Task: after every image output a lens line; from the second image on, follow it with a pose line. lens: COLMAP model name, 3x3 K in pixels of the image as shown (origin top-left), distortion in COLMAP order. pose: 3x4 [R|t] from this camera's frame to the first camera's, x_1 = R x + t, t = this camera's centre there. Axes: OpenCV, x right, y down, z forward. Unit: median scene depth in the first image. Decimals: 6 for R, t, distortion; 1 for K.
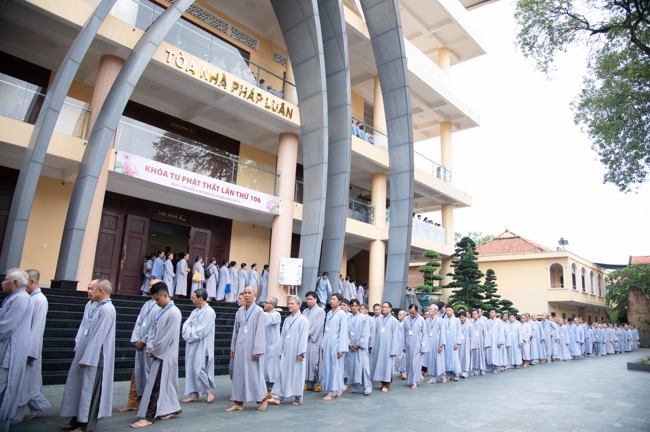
lens RADIAL K [[454.5, 0, 326.9], [0, 454.5, 215.0], [0, 0, 1]] dist [-0.113236, 0.063153]
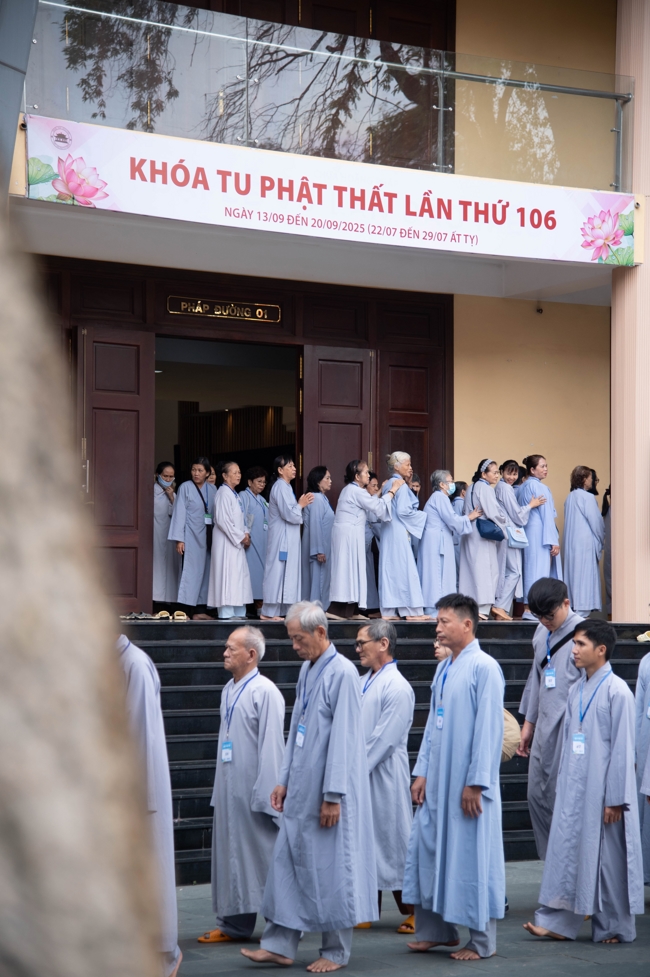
lens RADIAL K [[2242.7, 0, 324.1], [0, 2242.7, 488.0], [0, 0, 1]] dist [0.326228, 0.000000]
pose [[0.962378, -0.063359, -0.264223, 0.058806], [0.103011, 0.984917, 0.139022, -0.078574], [0.251429, -0.161009, 0.954389, -0.293696]]
